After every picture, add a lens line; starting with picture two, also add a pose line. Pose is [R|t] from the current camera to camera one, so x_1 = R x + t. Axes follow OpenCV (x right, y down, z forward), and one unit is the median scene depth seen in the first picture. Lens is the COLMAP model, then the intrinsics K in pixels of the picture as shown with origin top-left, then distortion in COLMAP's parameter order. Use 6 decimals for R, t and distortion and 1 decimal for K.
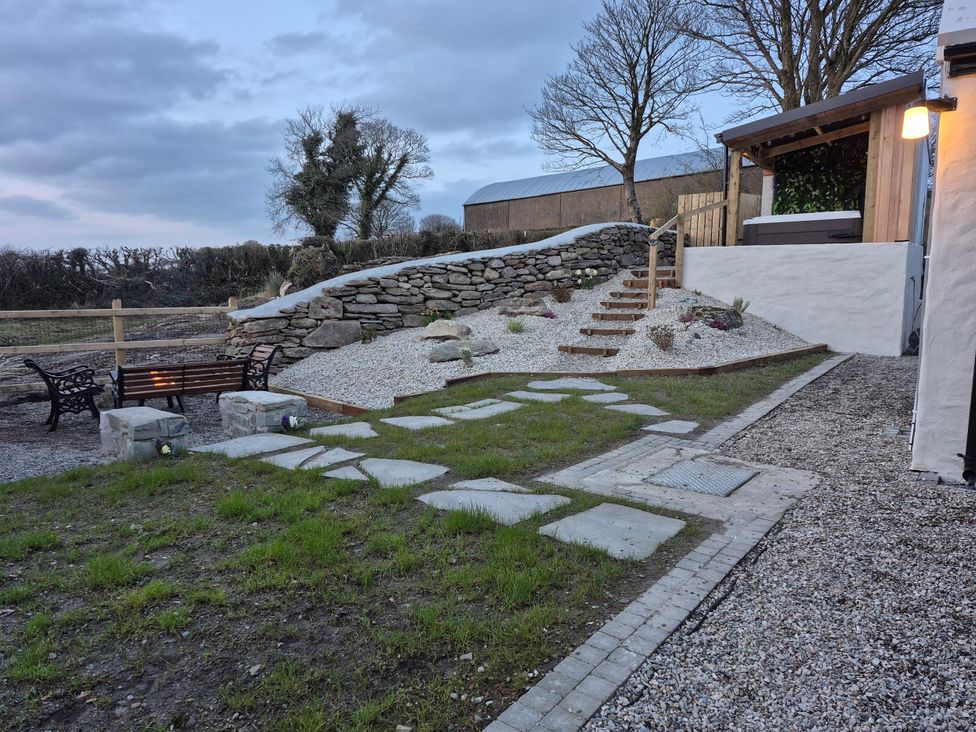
lens RADIAL K [[676.9, 0, 485.4], [0, 676.9, 369.9], [0, 0, 1]] dist [0.070303, -0.035325]
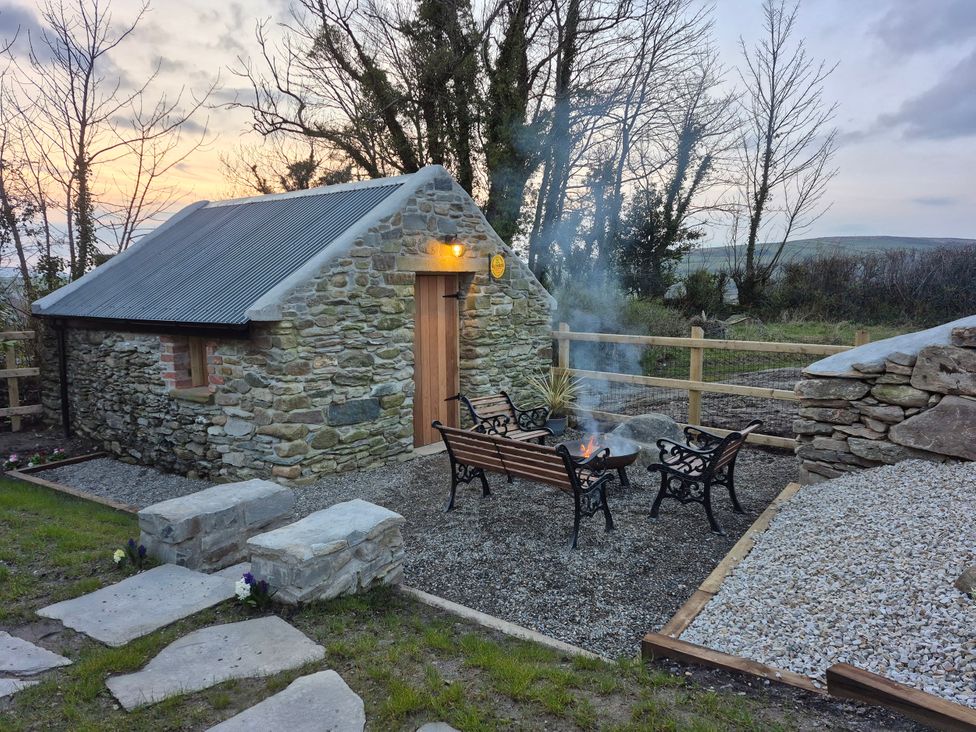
lens RADIAL K [[670.4, 0, 480.1], [0, 670.4, 363.5], [0, 0, 1]] dist [0.091477, -0.090764]
pose [[0.183938, 0.122915, -0.975222, 0.145789], [-0.111823, 0.988326, 0.103475, -0.097800], [0.976556, 0.090019, 0.195536, 0.535424]]
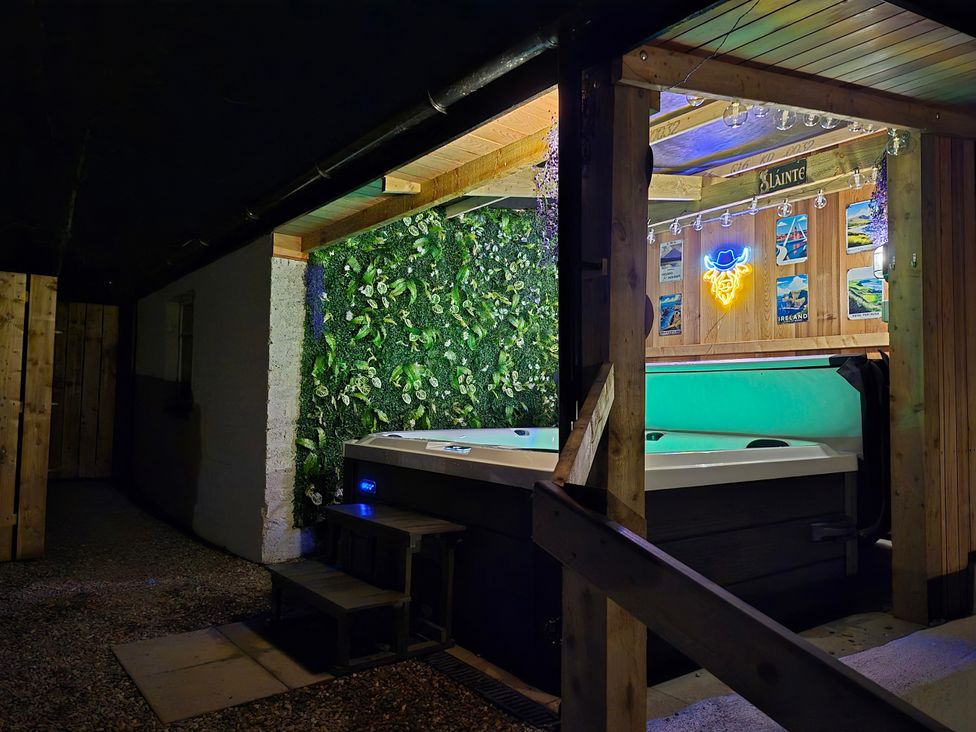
lens RADIAL K [[675.7, 0, 486.1], [0, 675.7, 373.4], [0, 0, 1]] dist [0.053802, -0.039758]
pose [[0.329870, 0.042490, 0.943070, 0.206183], [0.100830, 0.991686, -0.079949, -0.251429], [-0.938626, 0.121462, 0.322843, 1.039068]]
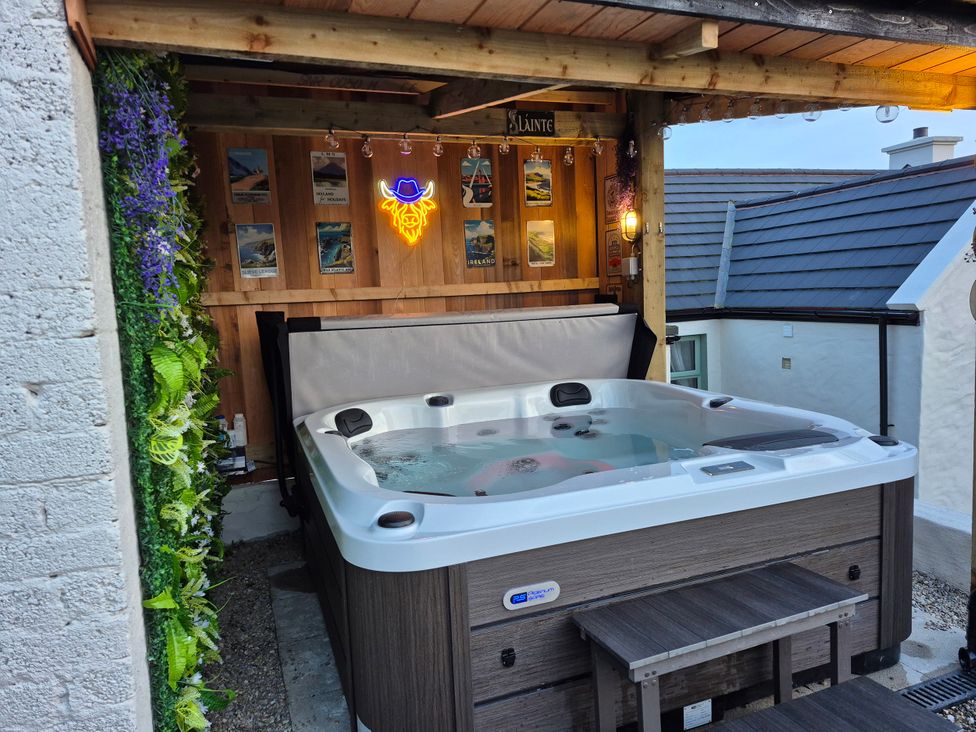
lens RADIAL K [[670.4, 0, 487.1], [0, 670.4, 364.8], [0, 0, 1]] dist [0.091477, -0.090764]
pose [[-0.812587, -0.018880, 0.582533, 0.393211], [0.121046, 0.972216, 0.200358, -0.314971], [-0.570131, 0.233322, -0.787725, 1.313065]]
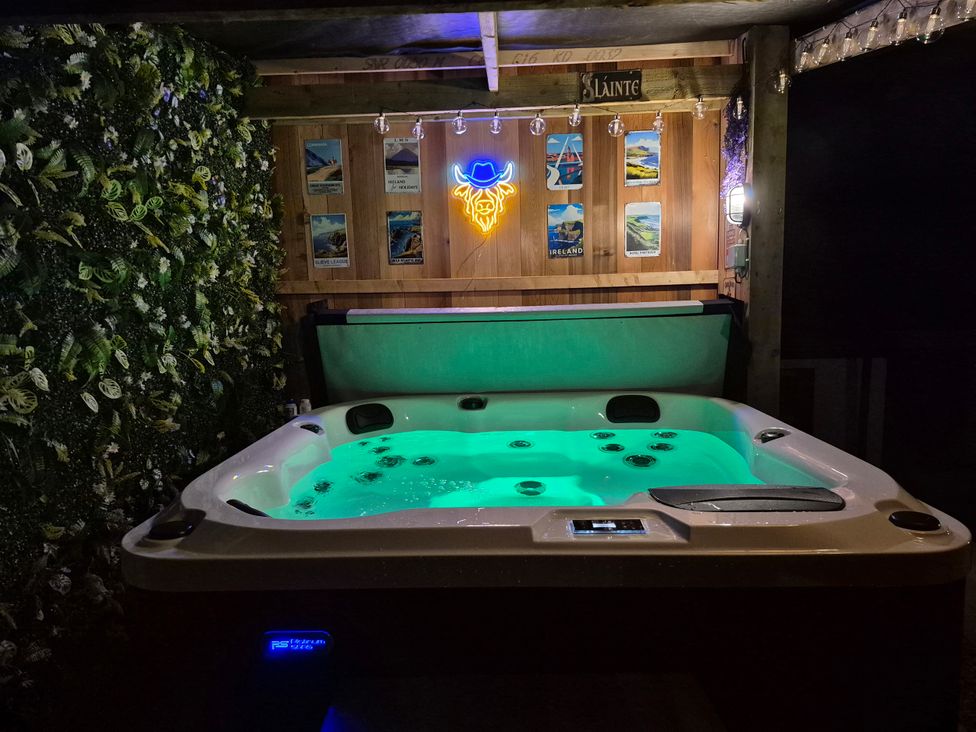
lens RADIAL K [[670.4, 0, 482.2], [0, 670.4, 371.5], [0, 0, 1]] dist [0.091477, -0.090764]
pose [[-0.525674, -0.081326, 0.846790, 0.348947], [0.131266, 0.975743, 0.175199, -0.301624], [-0.840497, 0.203252, -0.502247, 1.217958]]
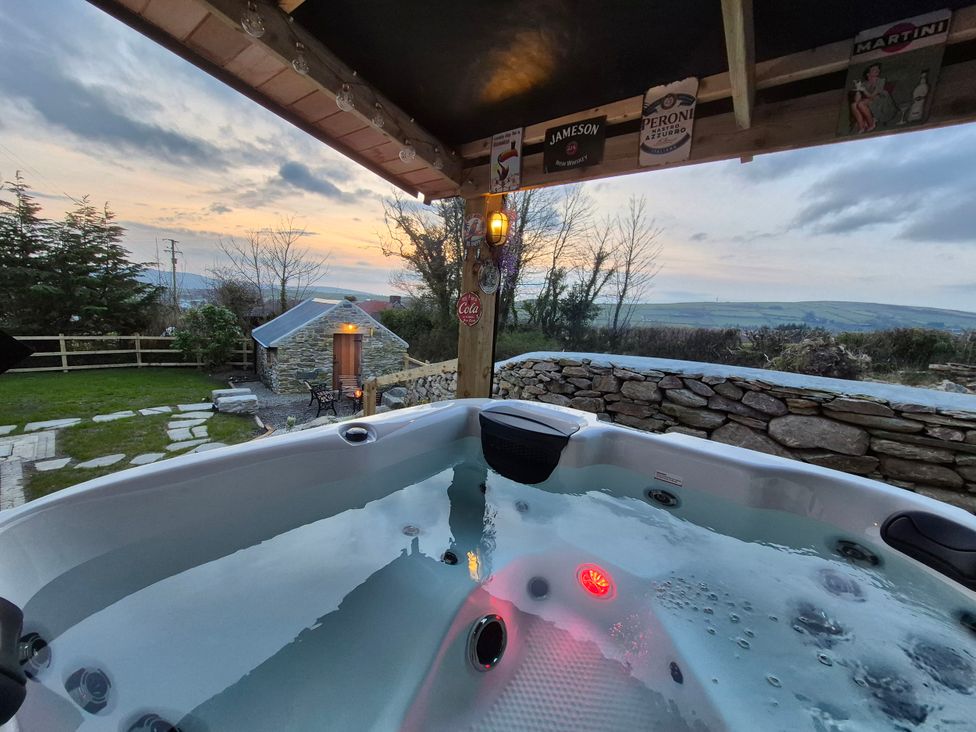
lens RADIAL K [[386.0, 0, 488.4], [0, 386.0, 364.4], [0, 0, 1]] dist [0.007689, -0.000937]
pose [[-0.071679, 0.150730, -0.985973, 0.598640], [-0.182878, 0.969772, 0.161548, -0.284048], [0.980519, 0.191893, -0.041947, 1.085869]]
